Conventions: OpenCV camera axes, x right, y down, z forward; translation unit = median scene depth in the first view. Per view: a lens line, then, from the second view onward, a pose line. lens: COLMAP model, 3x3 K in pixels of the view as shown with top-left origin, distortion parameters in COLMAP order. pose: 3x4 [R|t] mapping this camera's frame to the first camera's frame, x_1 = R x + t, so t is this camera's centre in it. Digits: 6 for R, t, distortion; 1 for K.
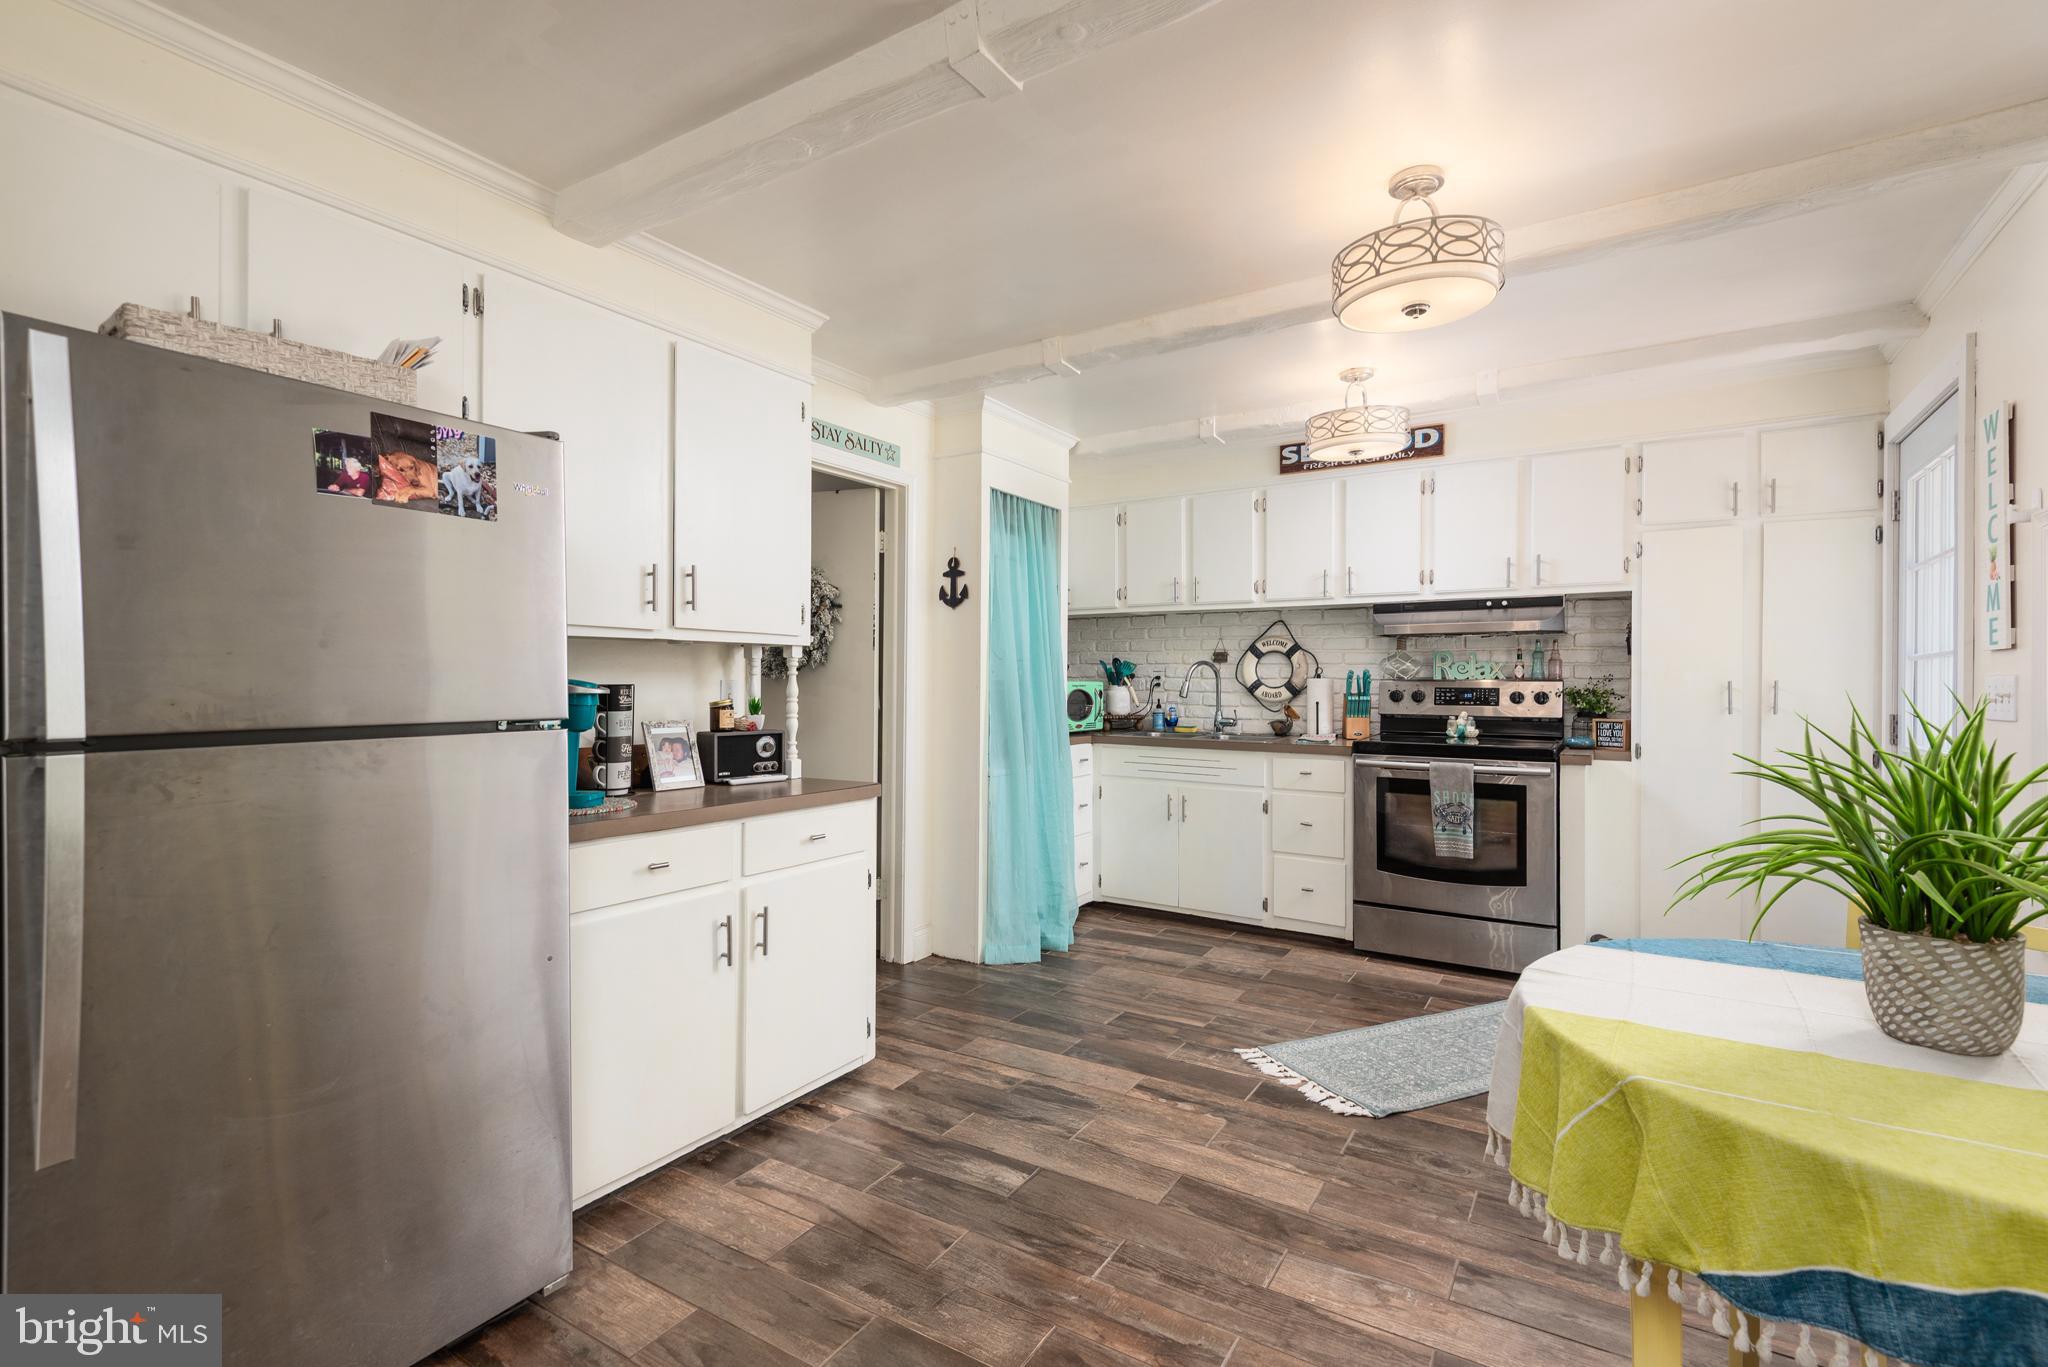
lens RADIAL K [[931.2, 0, 1024.0], [0, 931.2, 683.5], [0, 0, 1]] dist [0.013162, -0.000894]
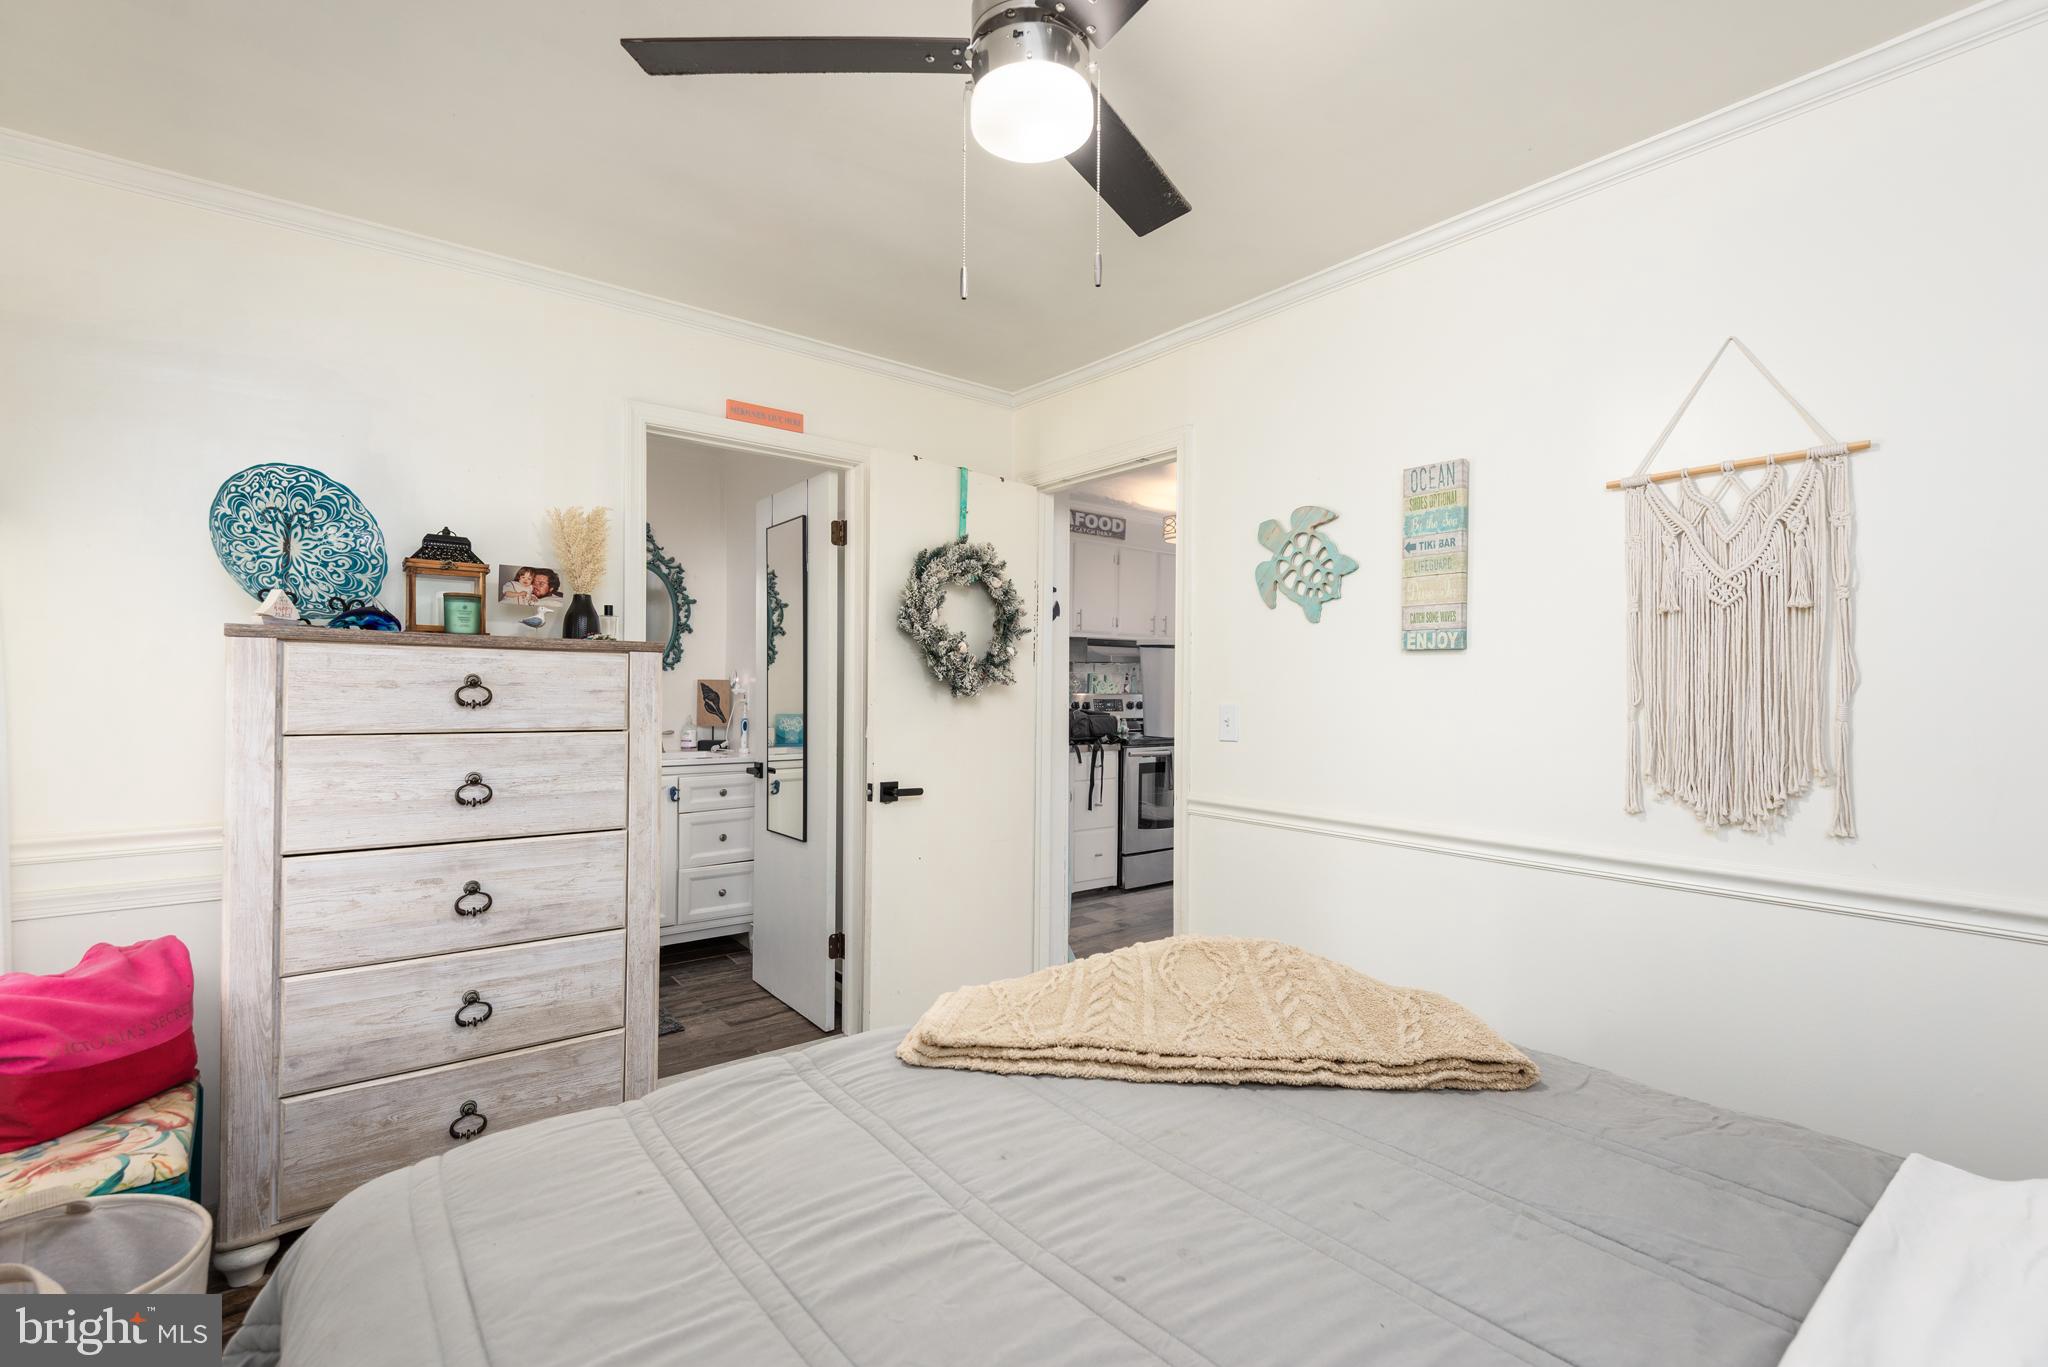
lens RADIAL K [[931.2, 0, 1024.0], [0, 931.2, 683.5], [0, 0, 1]] dist [0.013162, -0.000894]
pose [[0.297060, 0.005236, 0.954844, -0.969191], [-0.003693, 0.999984, -0.004334, -0.013215], [-0.954852, -0.002239, 0.297075, 0.702178]]
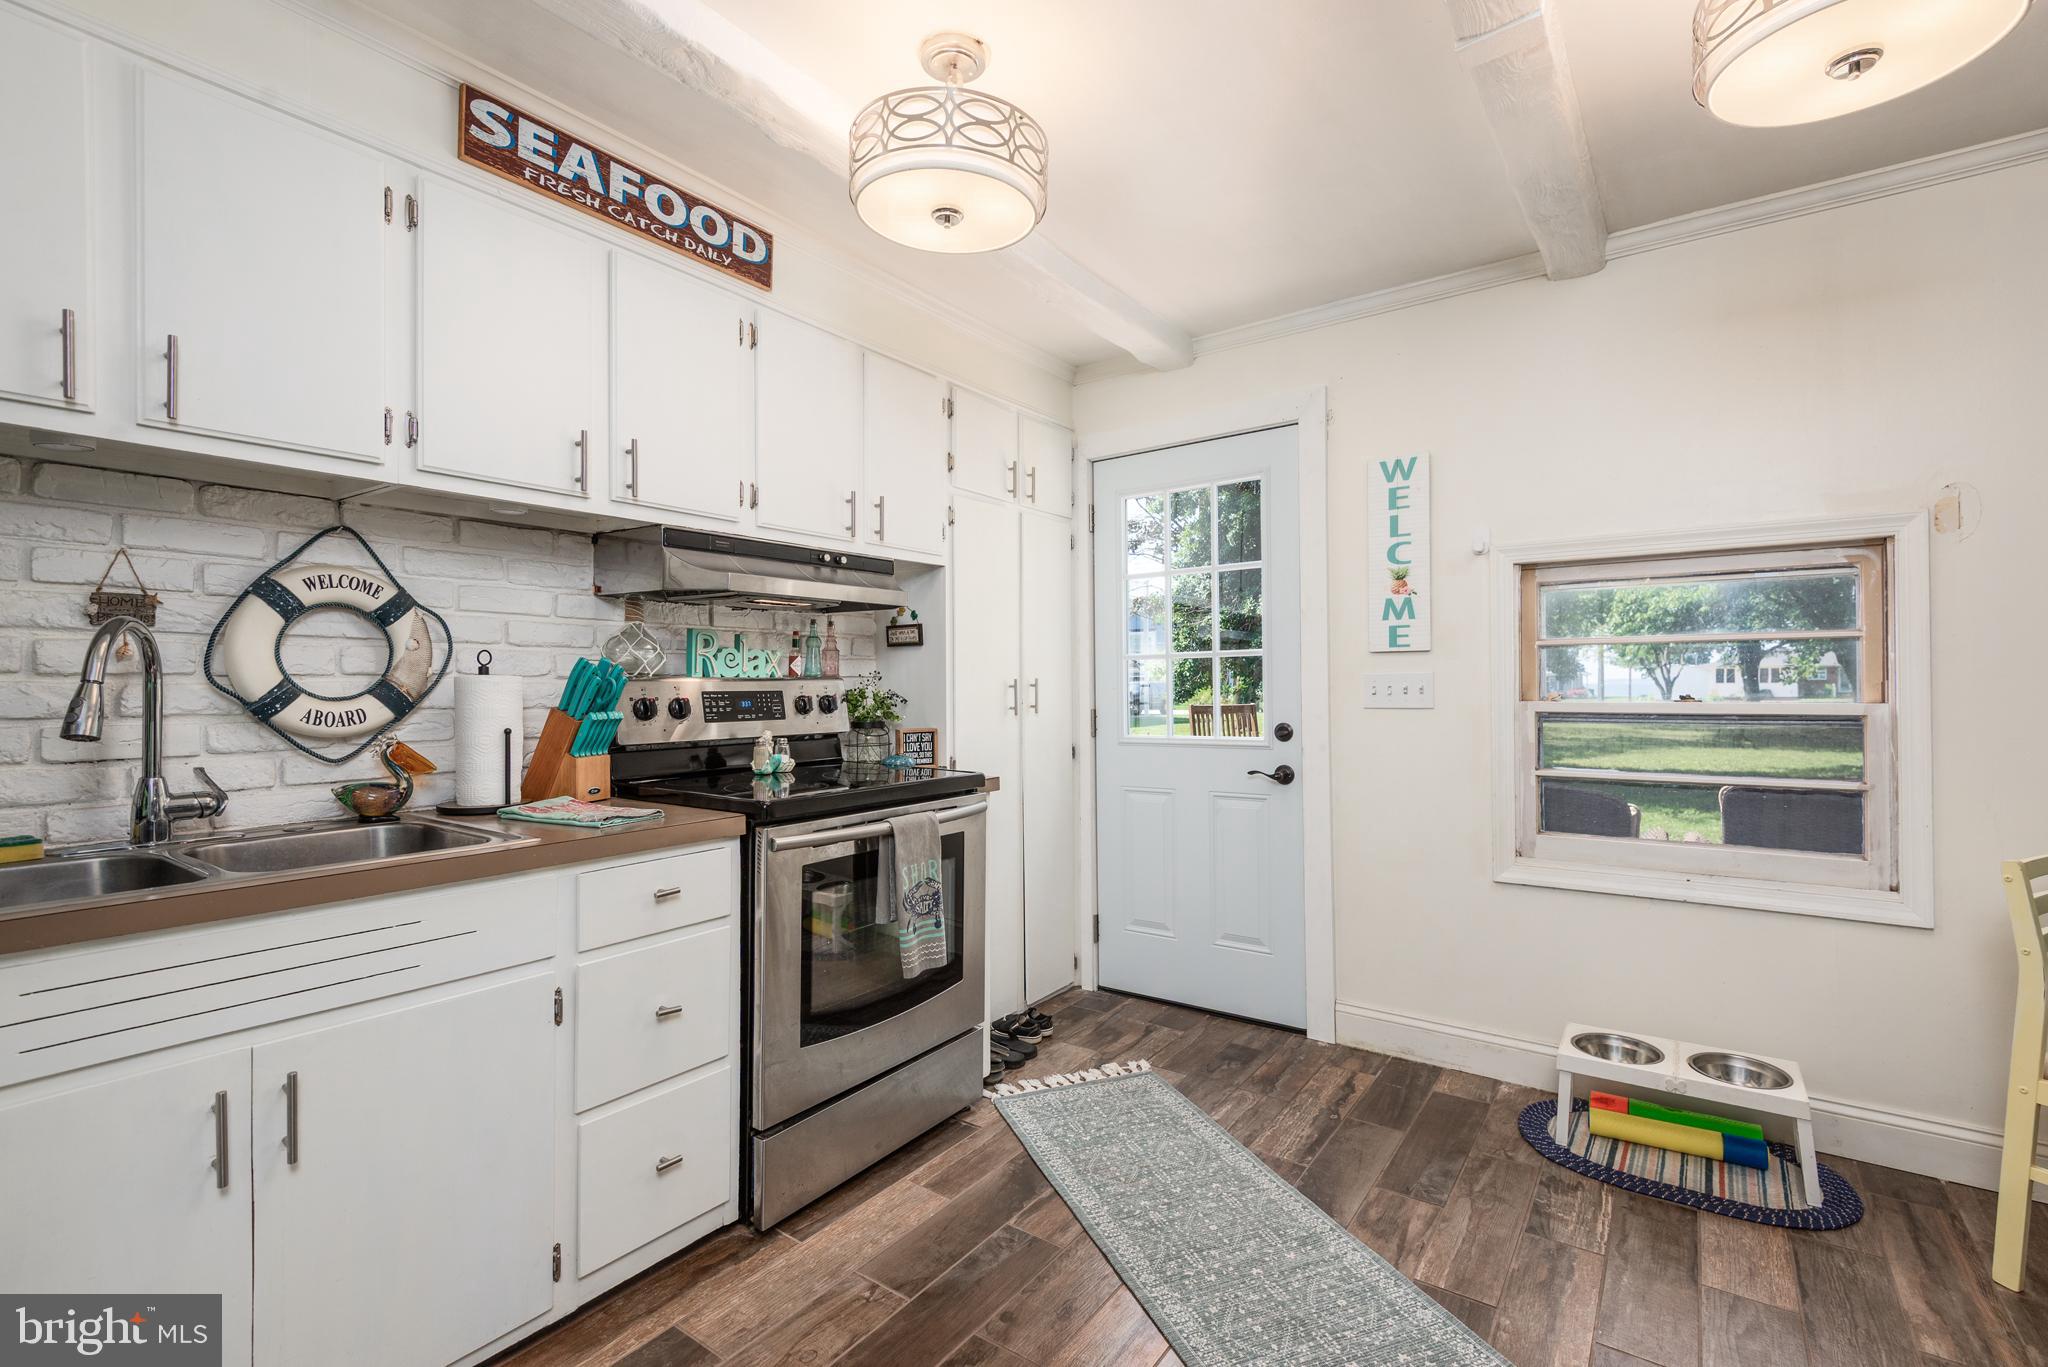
lens RADIAL K [[931.2, 0, 1024.0], [0, 931.2, 683.5], [0, 0, 1]] dist [0.013162, -0.000894]
pose [[0.044484, -0.002507, 0.999007, -0.119991], [0.010525, 0.999943, 0.002040, 0.000274], [-0.998955, 0.010424, 0.044508, 0.803266]]
